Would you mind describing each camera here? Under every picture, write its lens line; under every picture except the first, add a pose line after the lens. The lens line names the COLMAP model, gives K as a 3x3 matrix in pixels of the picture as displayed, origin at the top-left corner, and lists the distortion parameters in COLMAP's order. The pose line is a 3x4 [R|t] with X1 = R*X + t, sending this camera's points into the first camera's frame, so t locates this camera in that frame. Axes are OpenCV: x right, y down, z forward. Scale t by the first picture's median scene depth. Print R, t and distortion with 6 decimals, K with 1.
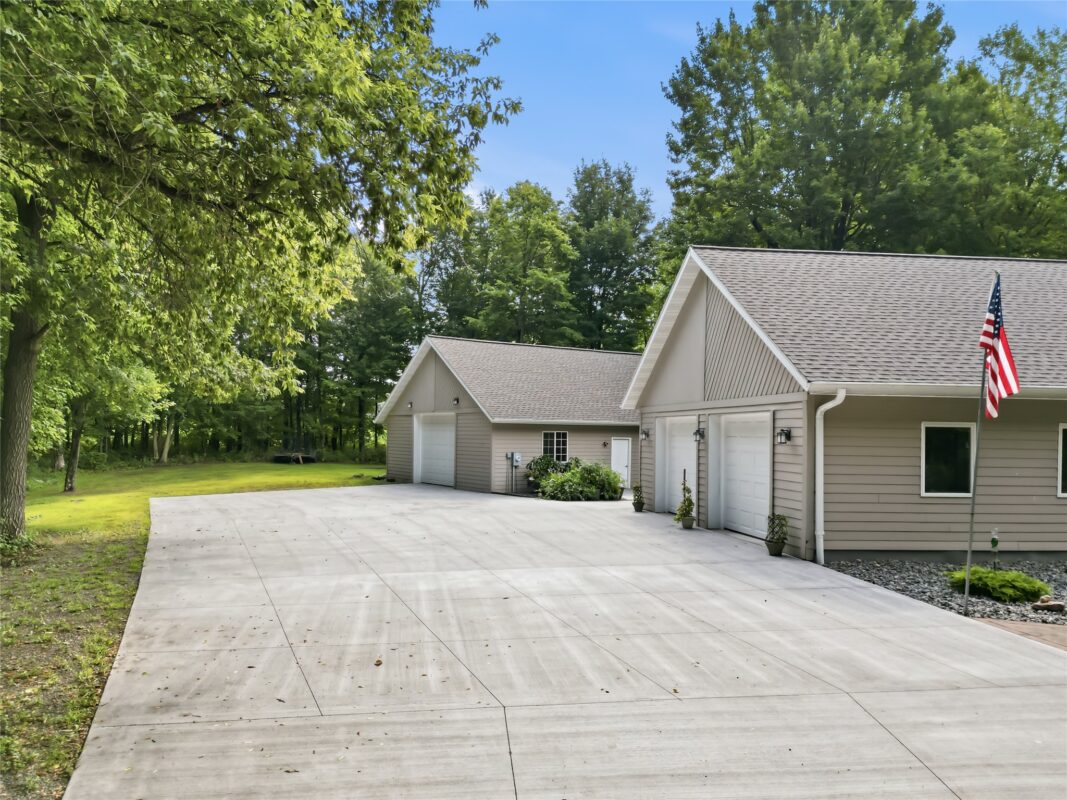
lens RADIAL K [[764.7, 0, 533.5], [0, 764.7, 400.0], [0, 0, 1]] dist [0.054045, -0.001186]
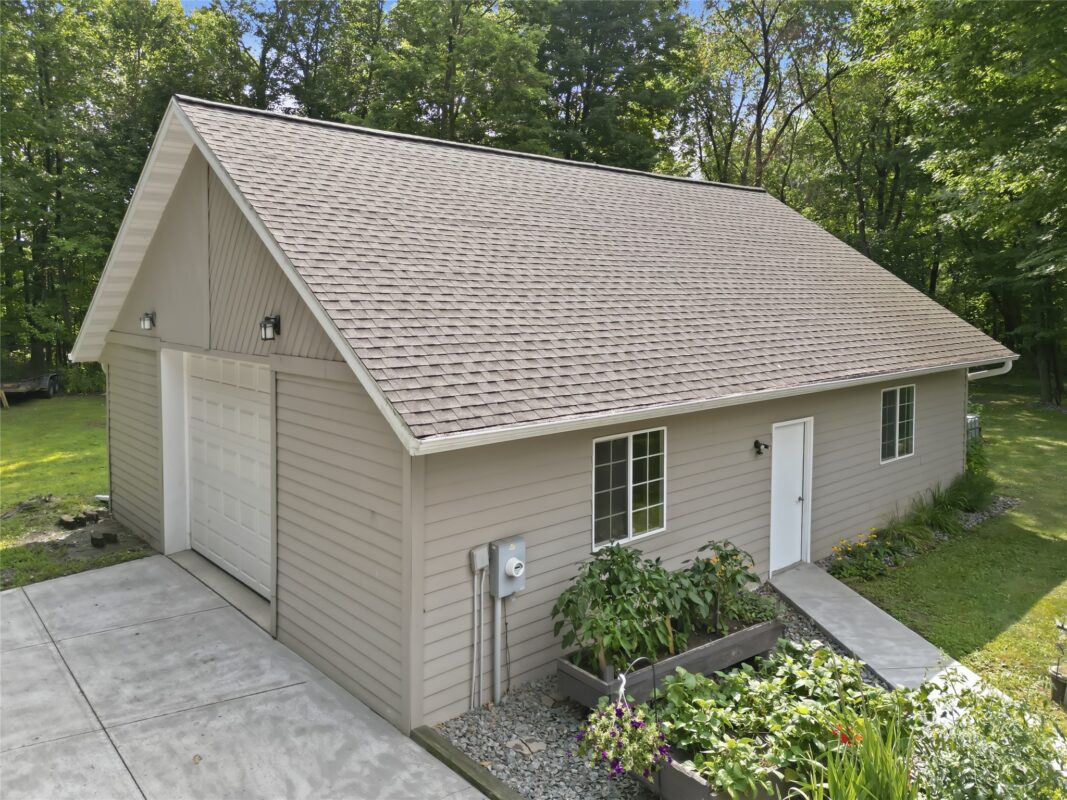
lens RADIAL K [[764.7, 0, 533.5], [0, 764.7, 400.0], [0, 0, 1]] dist [0.054045, -0.001186]
pose [[0.993363, -0.020931, 0.113103, -0.039782], [-0.001241, 0.981296, 0.192500, -0.026032], [-0.115017, -0.191363, 0.974757, 0.726723]]
